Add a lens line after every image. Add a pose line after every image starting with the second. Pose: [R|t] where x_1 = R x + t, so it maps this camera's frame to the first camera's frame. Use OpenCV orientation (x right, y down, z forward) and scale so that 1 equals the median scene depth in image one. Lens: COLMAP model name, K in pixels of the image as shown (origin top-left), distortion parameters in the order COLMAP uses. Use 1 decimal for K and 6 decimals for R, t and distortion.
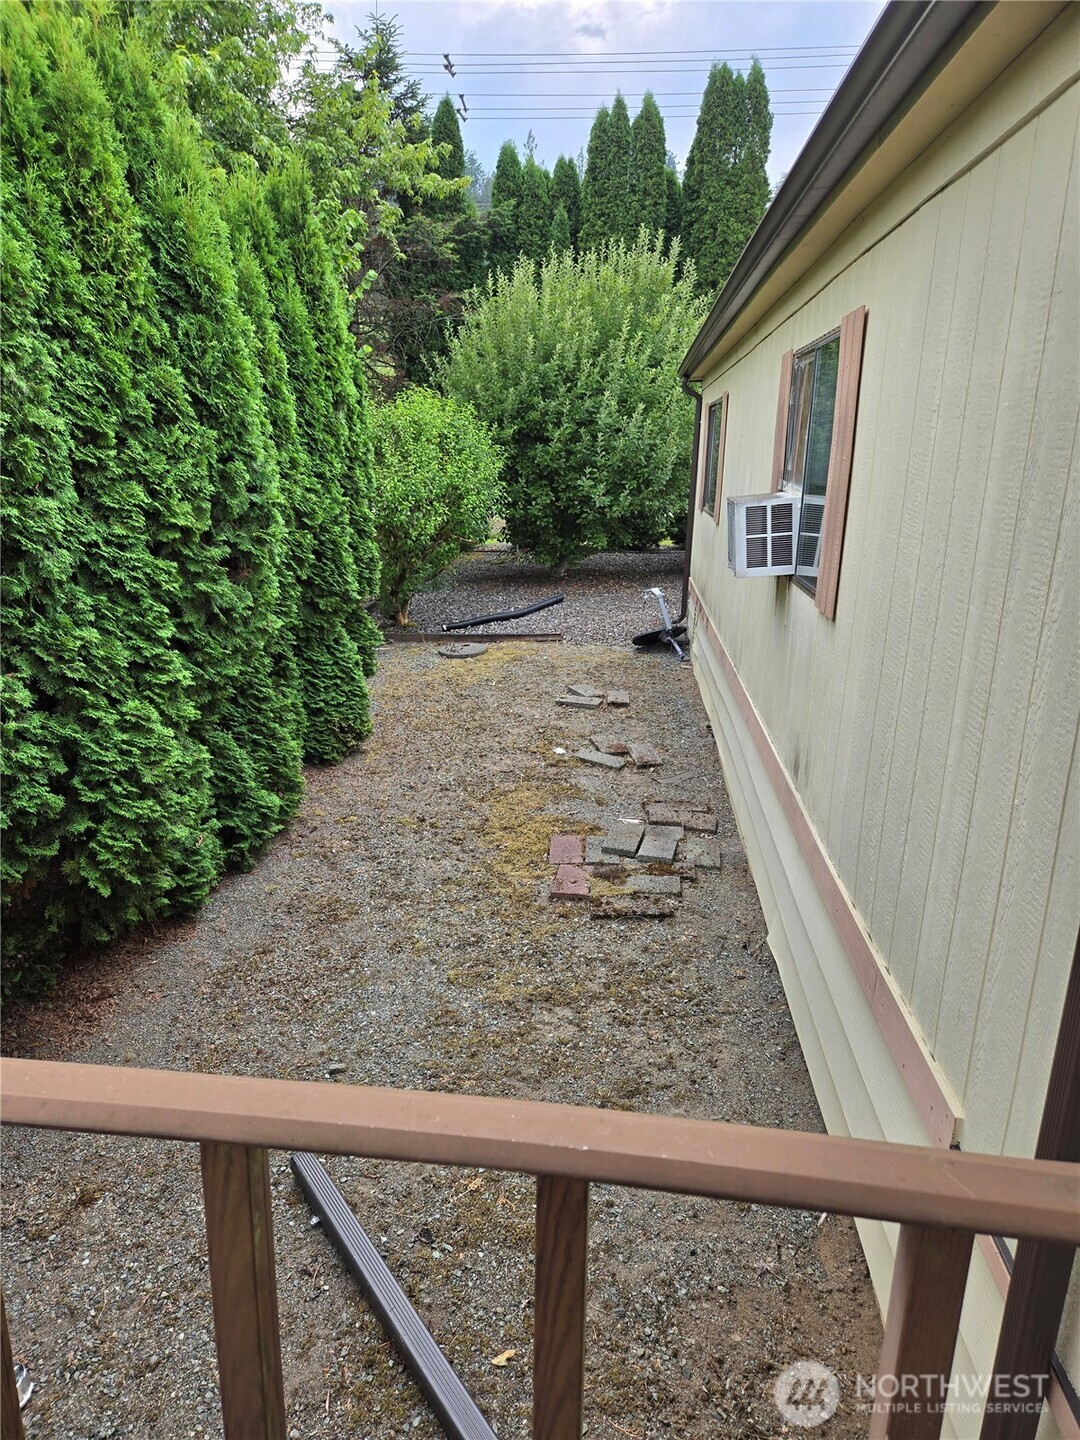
lens RADIAL K [[942.2, 0, 540.0], [0, 942.2, 720.0], [0, 0, 1]] dist [0.005260, -0.005368]
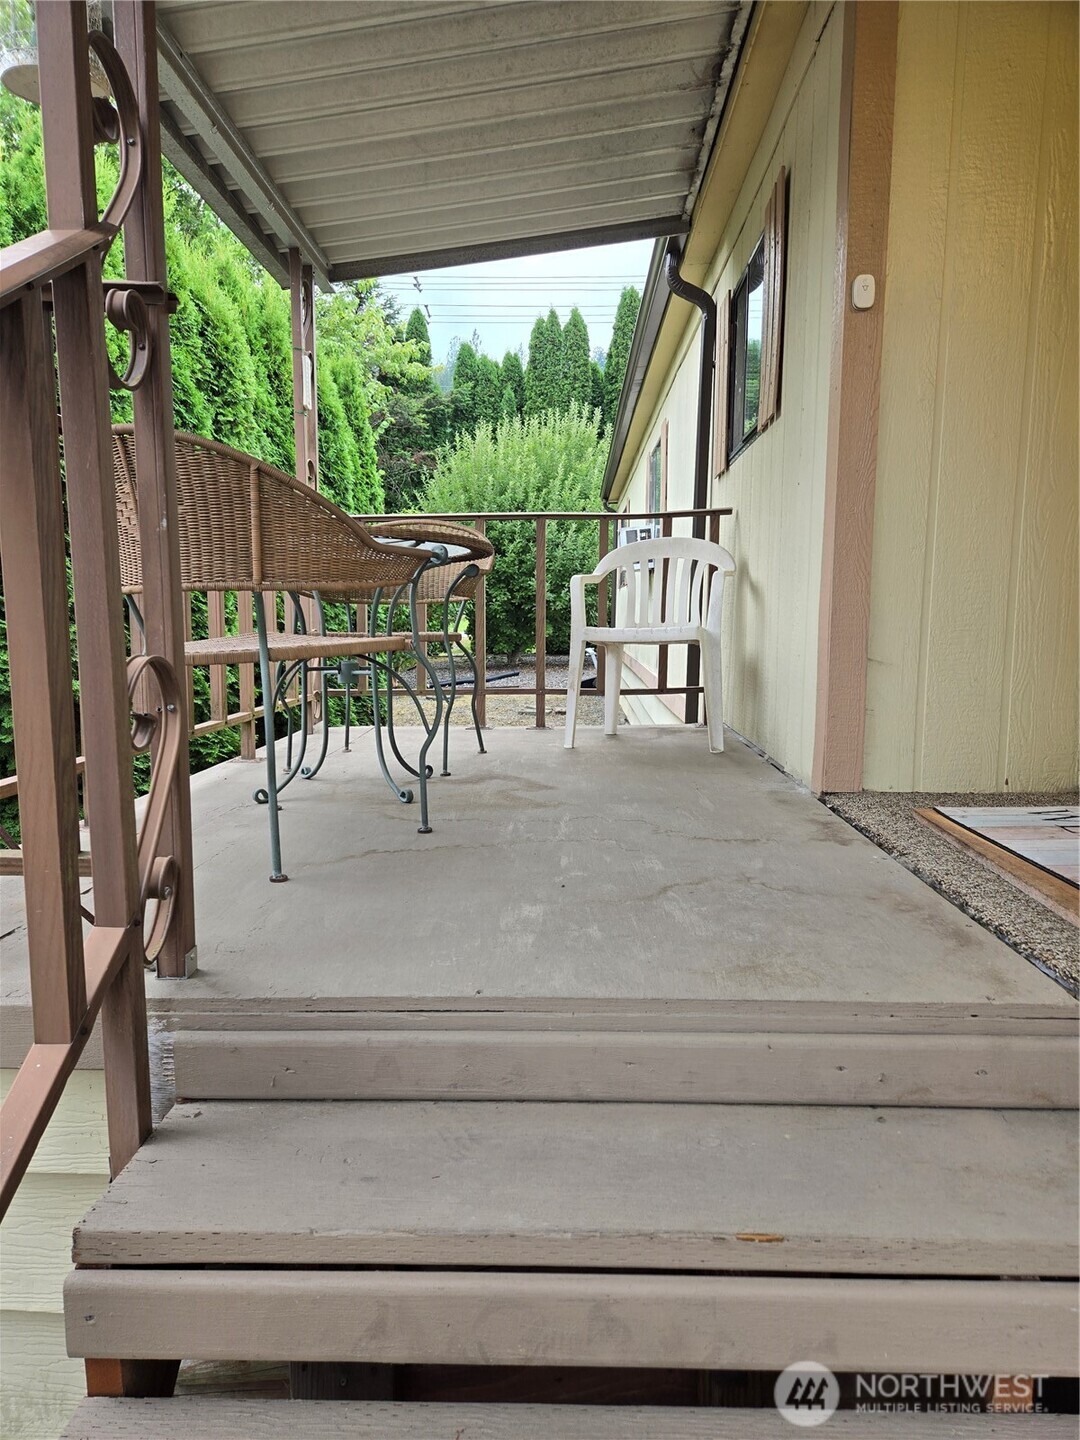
lens RADIAL K [[942.2, 0, 540.0], [0, 942.2, 720.0], [0, 0, 1]] dist [0.005260, -0.005368]
pose [[0.998347, -0.015805, 0.055264, -0.016870], [0.024702, 0.986115, -0.164217, 0.134869], [-0.051902, 0.165310, 0.984875, -0.226474]]
